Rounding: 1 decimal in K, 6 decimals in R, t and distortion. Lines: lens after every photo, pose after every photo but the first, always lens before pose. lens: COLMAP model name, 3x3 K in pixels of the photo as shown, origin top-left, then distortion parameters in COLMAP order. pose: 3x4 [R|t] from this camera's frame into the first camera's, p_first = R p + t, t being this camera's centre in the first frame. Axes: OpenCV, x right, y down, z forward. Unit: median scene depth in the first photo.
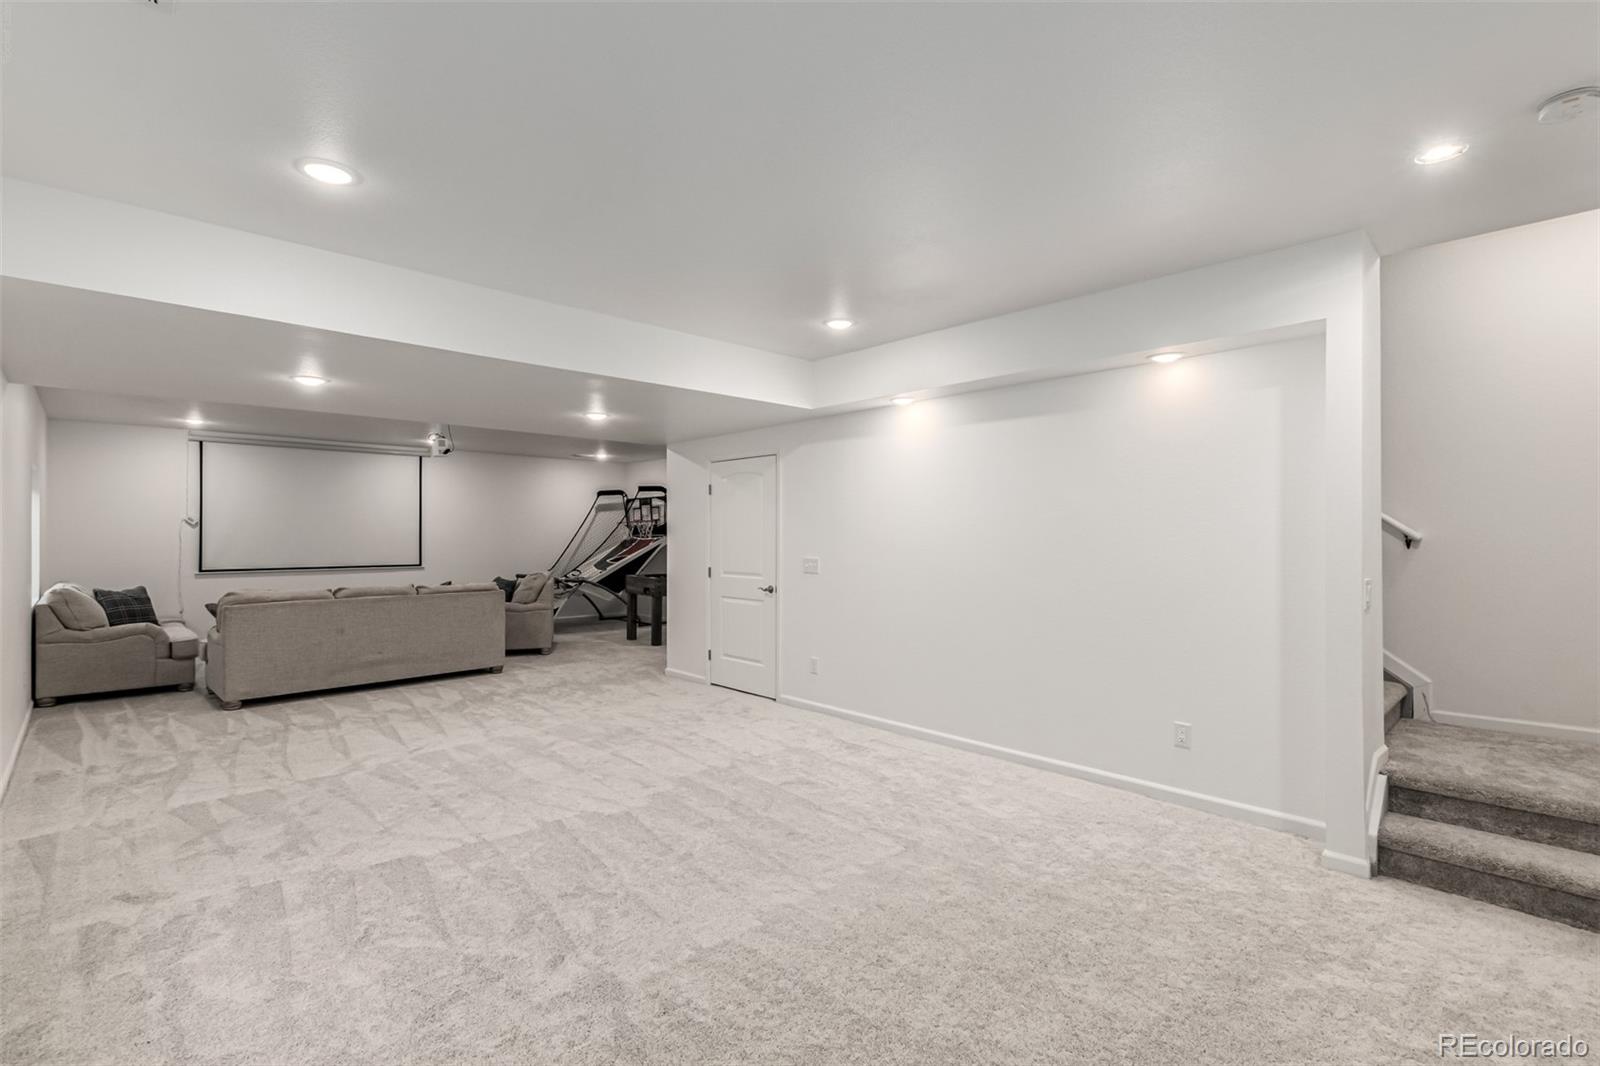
lens RADIAL K [[765.4, 0, 800.0], [0, 765.4, 533.0], [0, 0, 1]] dist [0.002114, -0.001228]
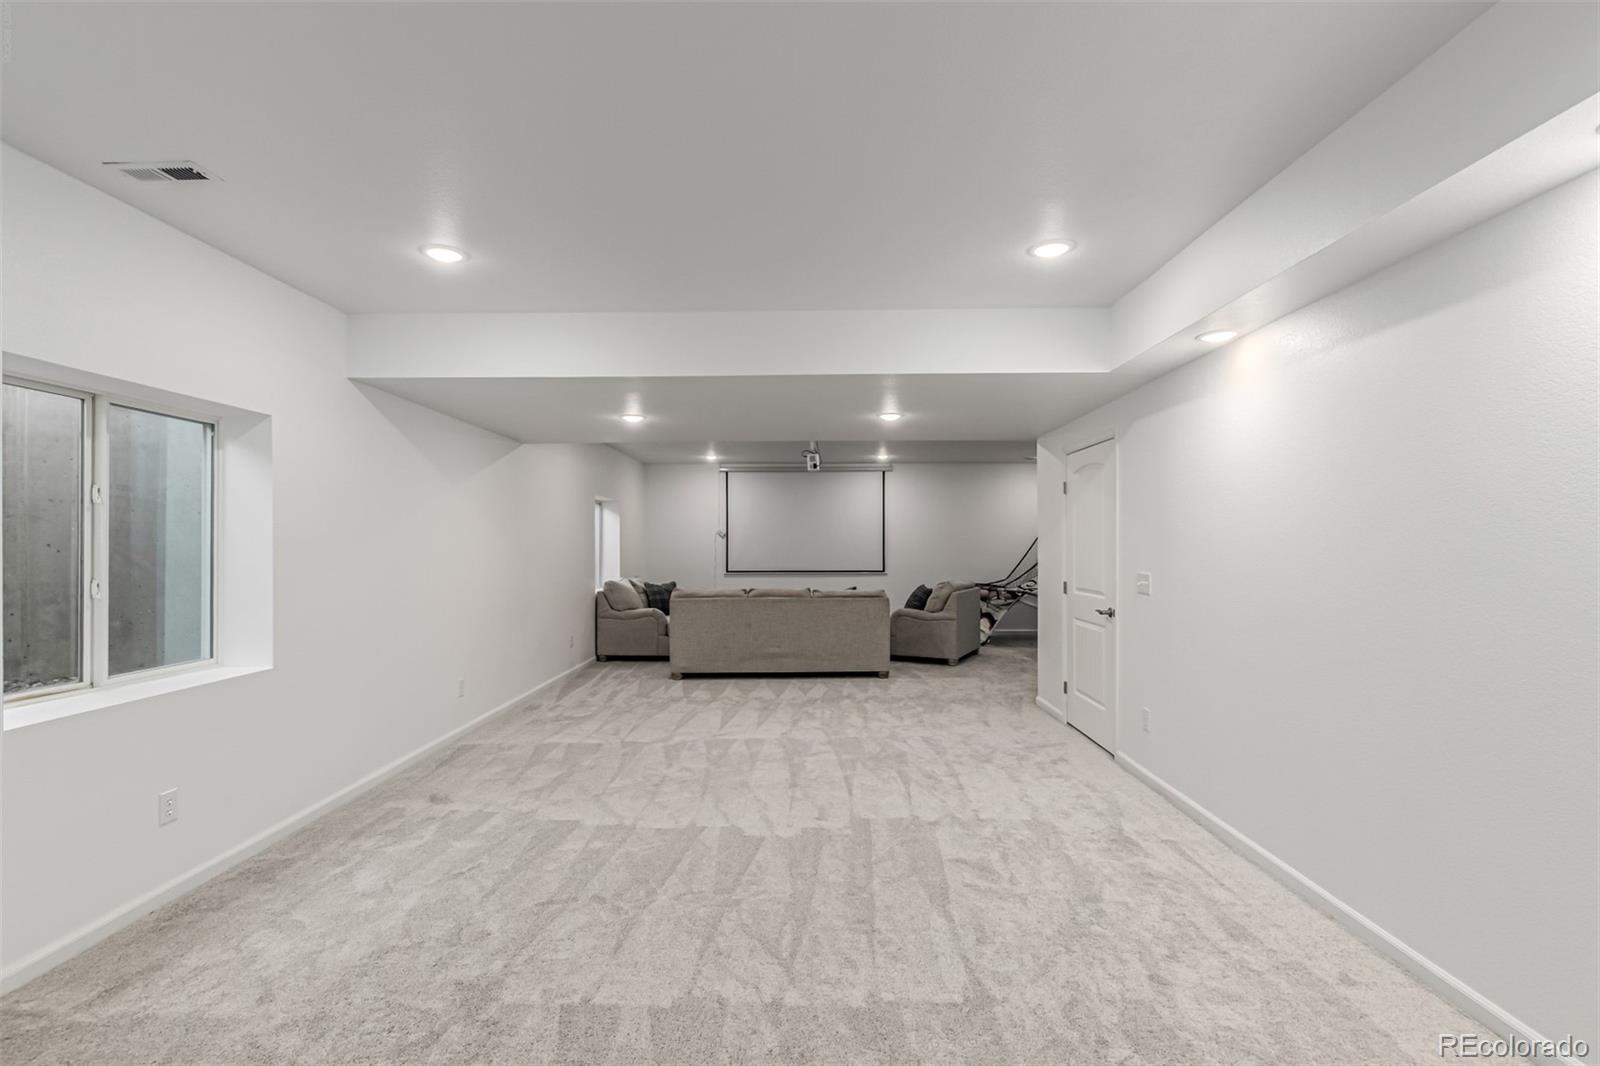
lens RADIAL K [[758.2, 0, 796.8], [0, 758.2, 545.0], [0, 0, 1]] dist [0.003611, -0.000025]
pose [[0.692546, -0.001885, -0.721372, 0.366485], [0.004284, 0.999990, 0.001499, 0.003691], [0.721361, -0.004128, 0.692547, 0.301388]]
